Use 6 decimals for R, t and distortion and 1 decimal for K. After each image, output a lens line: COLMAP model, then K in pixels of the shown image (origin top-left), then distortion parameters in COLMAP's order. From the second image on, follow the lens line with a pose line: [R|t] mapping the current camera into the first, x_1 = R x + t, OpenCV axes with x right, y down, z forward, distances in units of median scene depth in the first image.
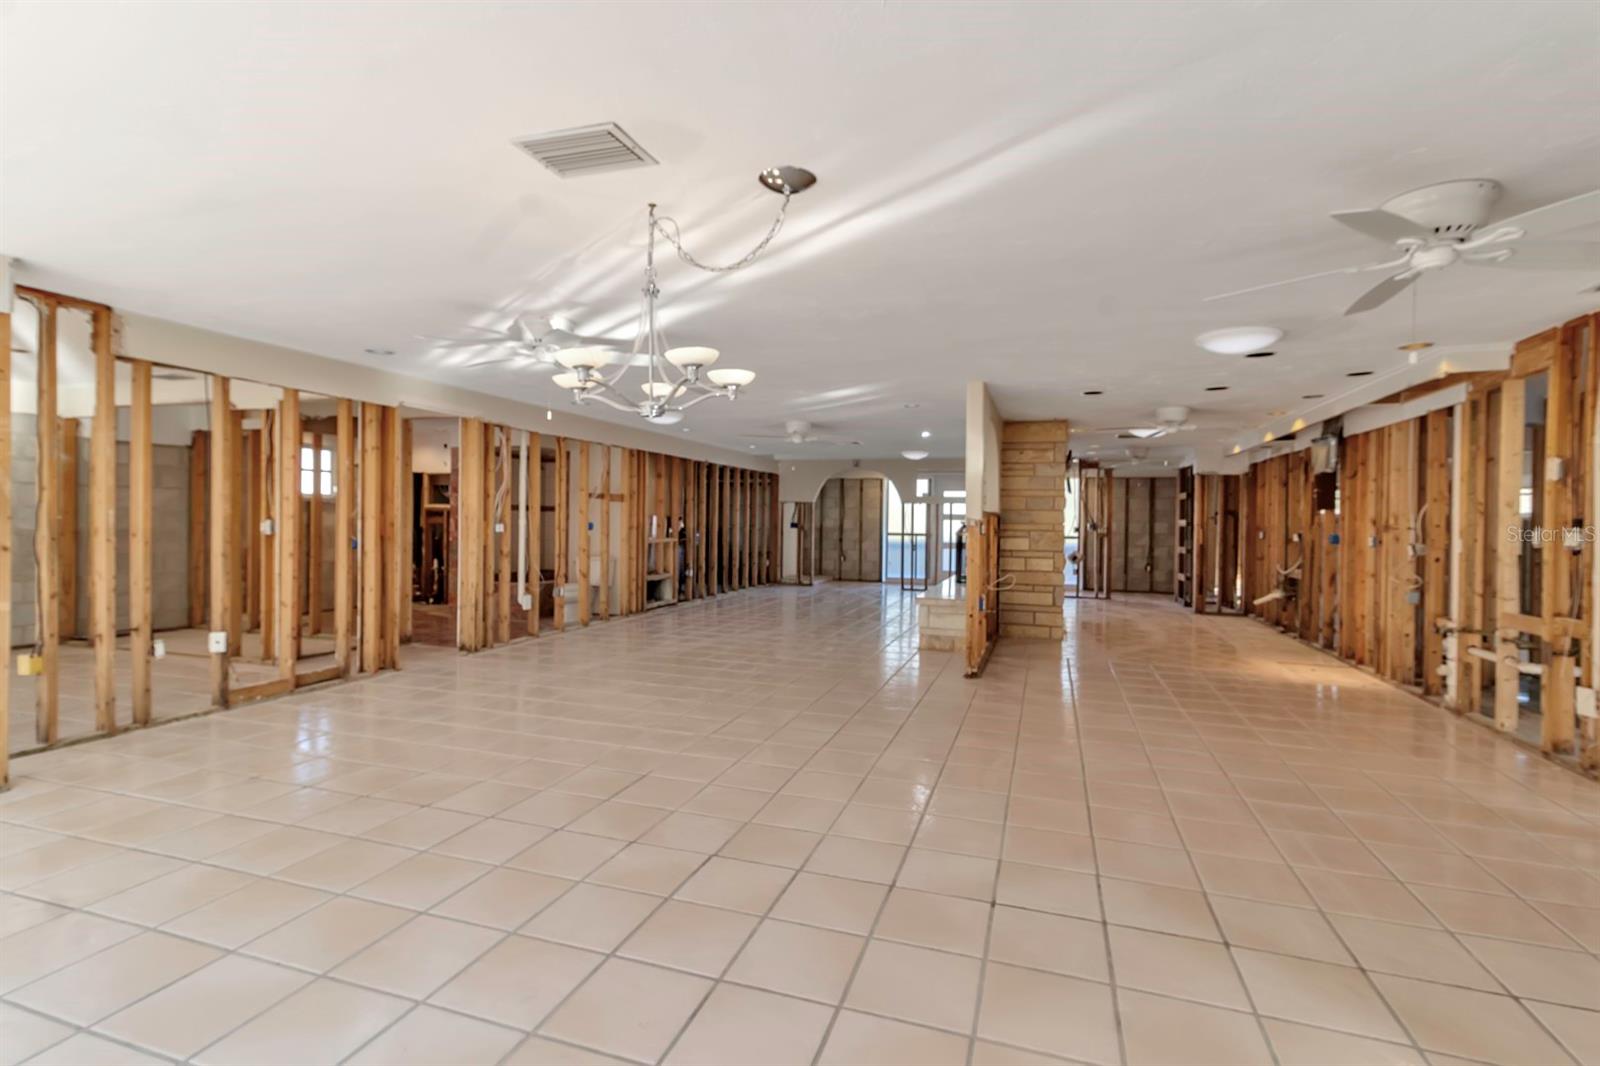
lens RADIAL K [[741.1, 0, 802.3], [0, 741.1, 526.0], [0, 0, 1]] dist [0.009305, -0.000842]
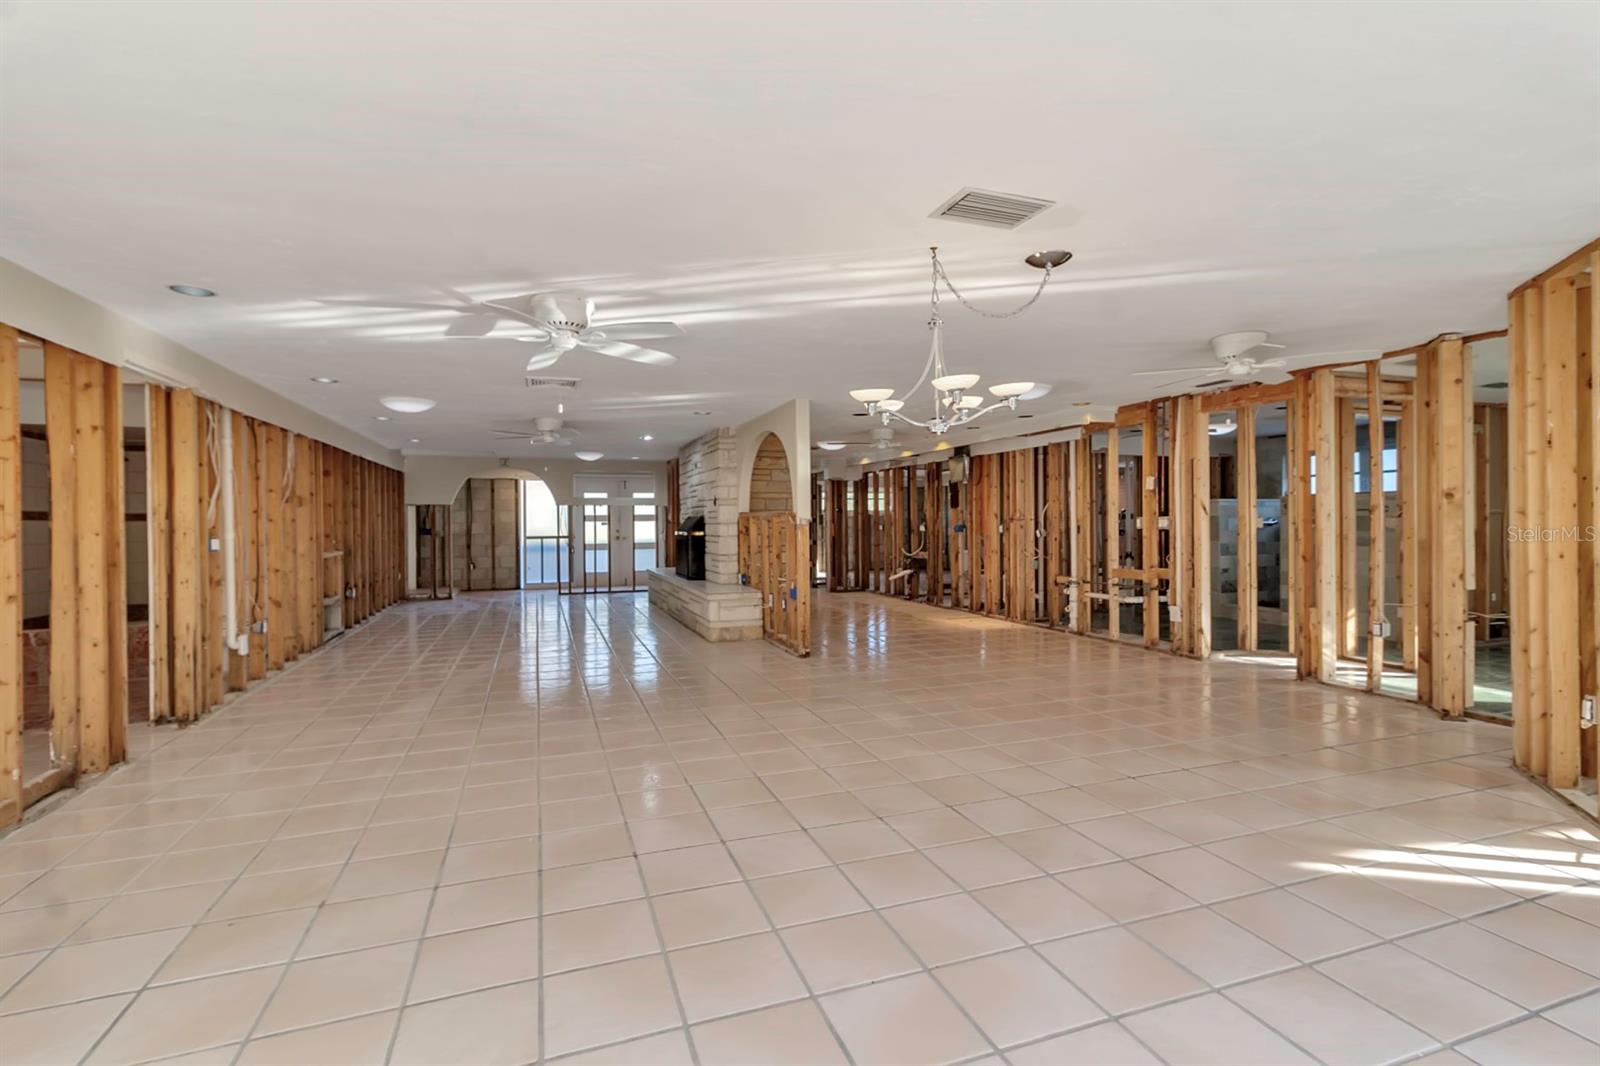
lens RADIAL K [[741.1, 0, 798.7], [0, 741.1, 526.5], [0, 0, 1]] dist [0.009305, -0.000842]
pose [[0.785793, -0.025338, 0.617971, -0.468214], [0.025051, 0.999644, 0.009133, -0.007902], [-0.617982, 0.008304, 0.786148, 0.099475]]
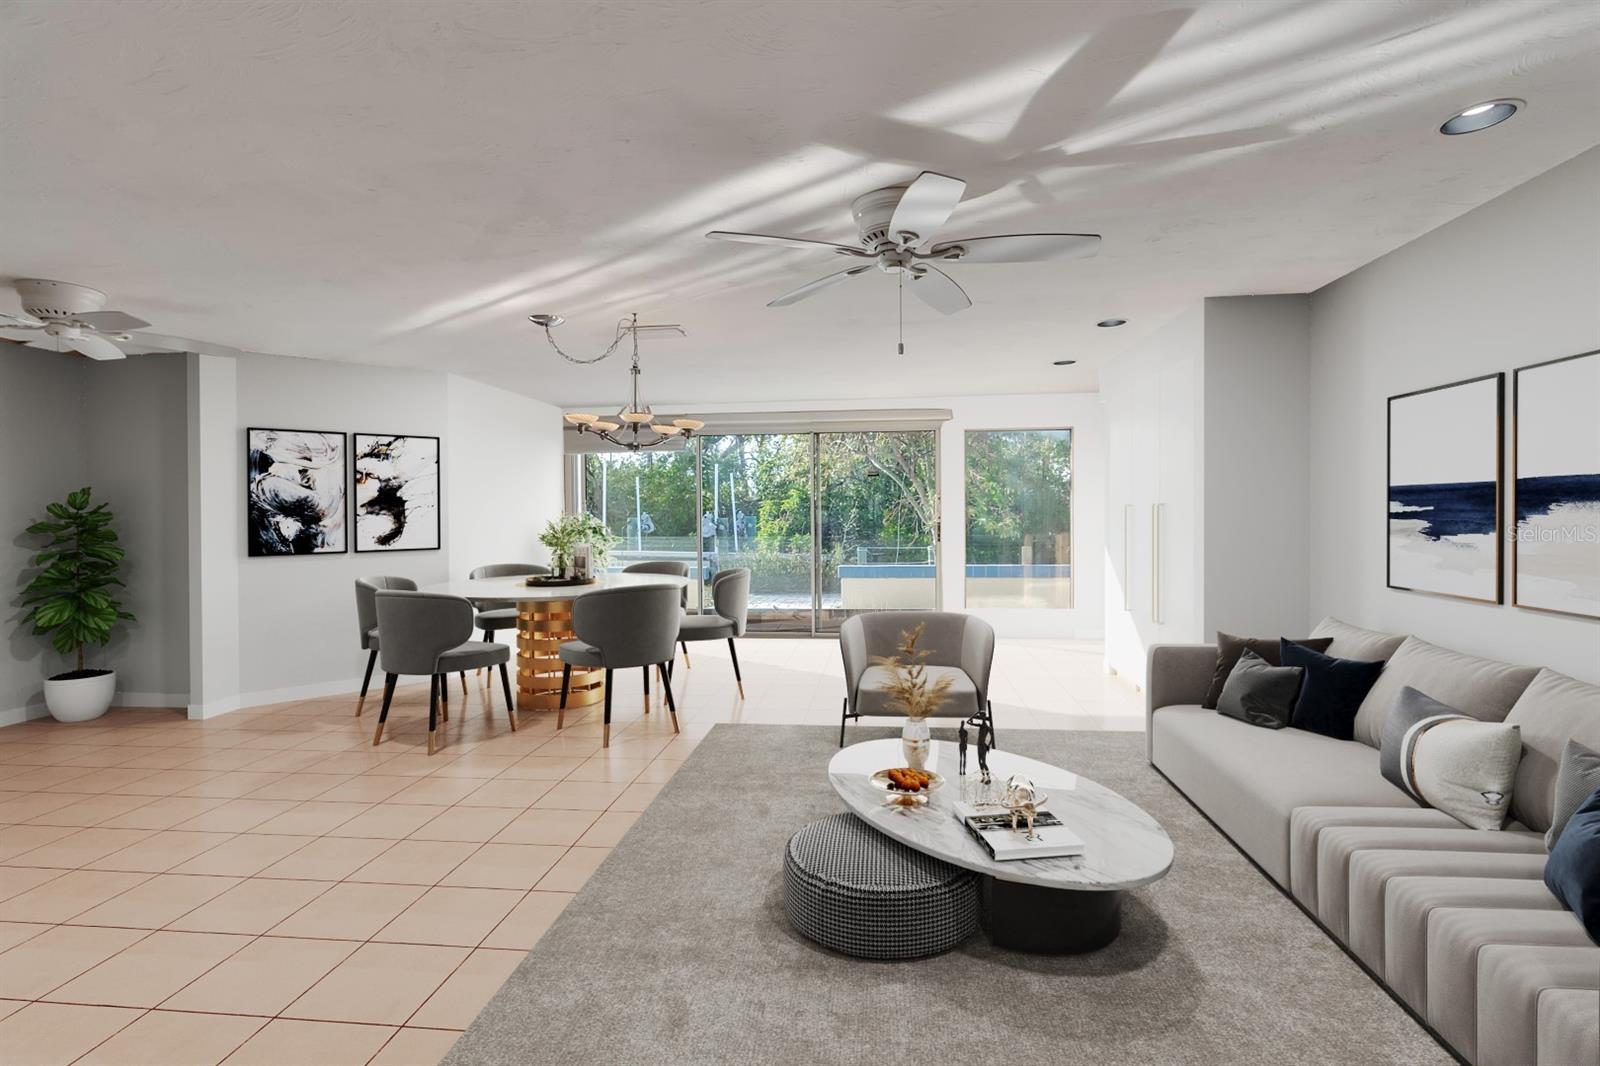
lens RADIAL K [[741.1, 0, 810.9], [0, 741.1, 528.4], [0, 0, 1]] dist [0.009305, -0.000842]
pose [[-0.976169, -0.013158, -0.216615, -0.104237], [-0.017605, 0.999672, 0.018614, -0.014611], [0.216298, 0.021984, -0.976080, 1.106875]]
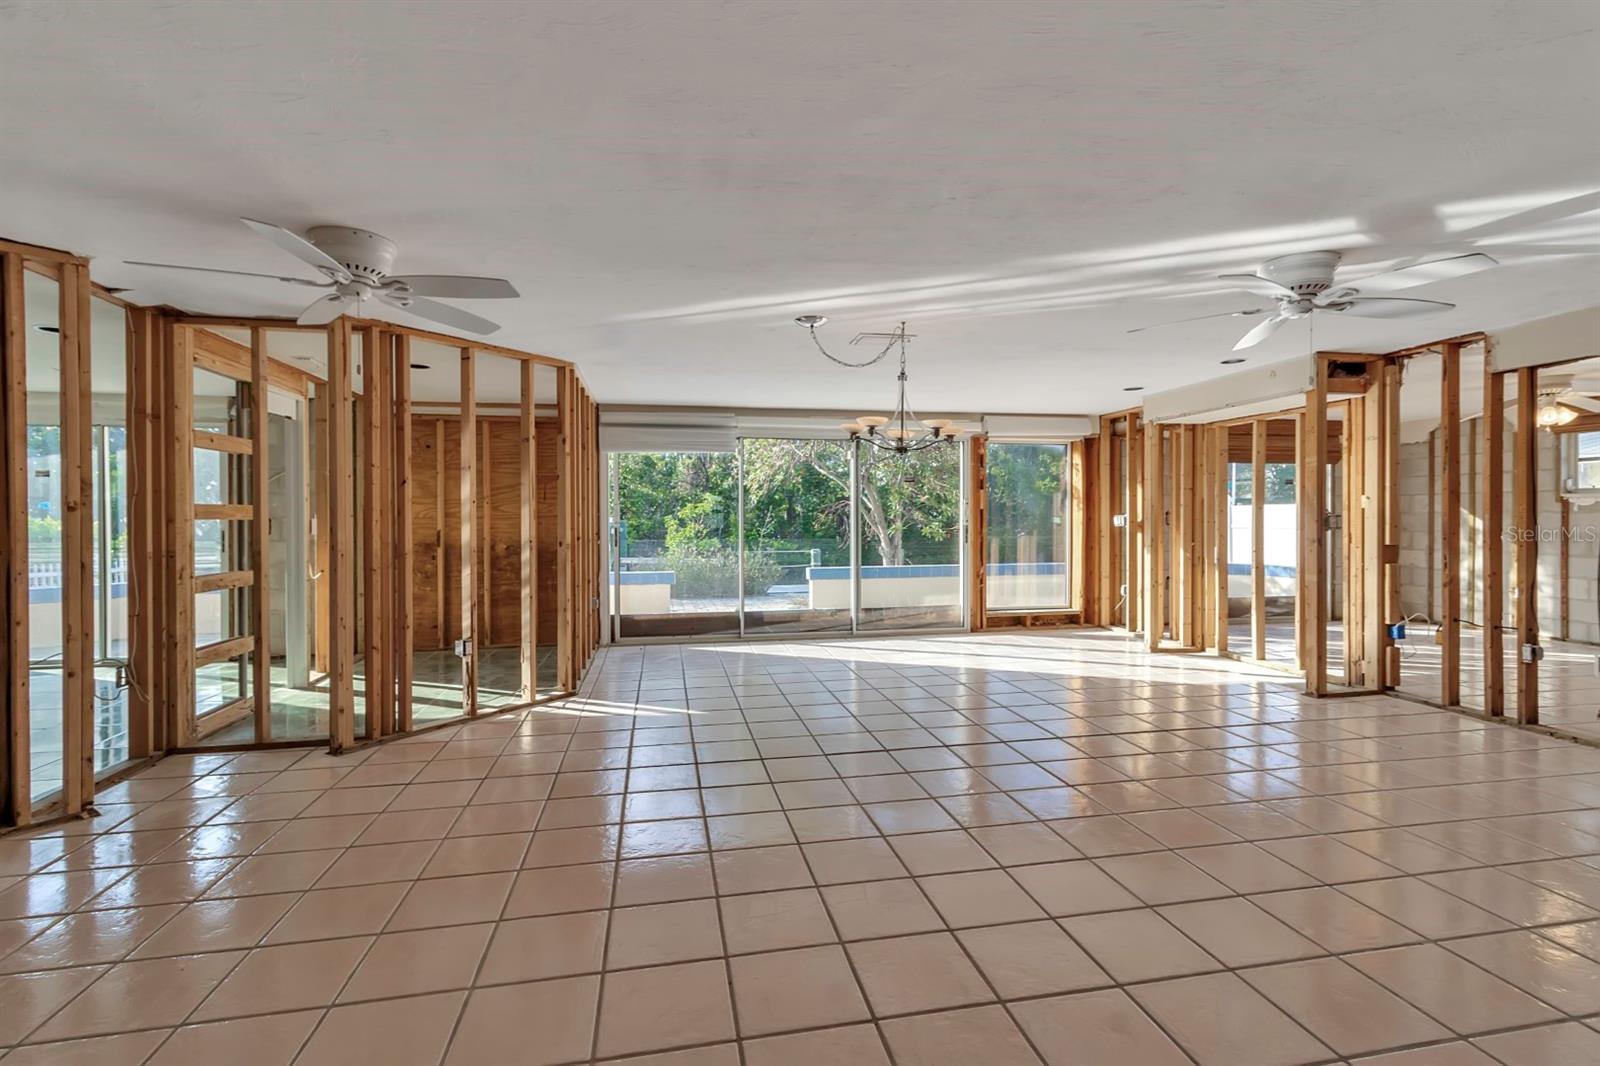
lens RADIAL K [[741.1, 0, 809.8], [0, 741.1, 526.7], [0, 0, 1]] dist [0.009305, -0.000842]
pose [[-0.864346, -0.016565, -0.502625, 0.316182], [-0.021149, 0.999770, 0.003419, -0.002353], [0.502453, 0.013586, -0.864498, 0.980696]]
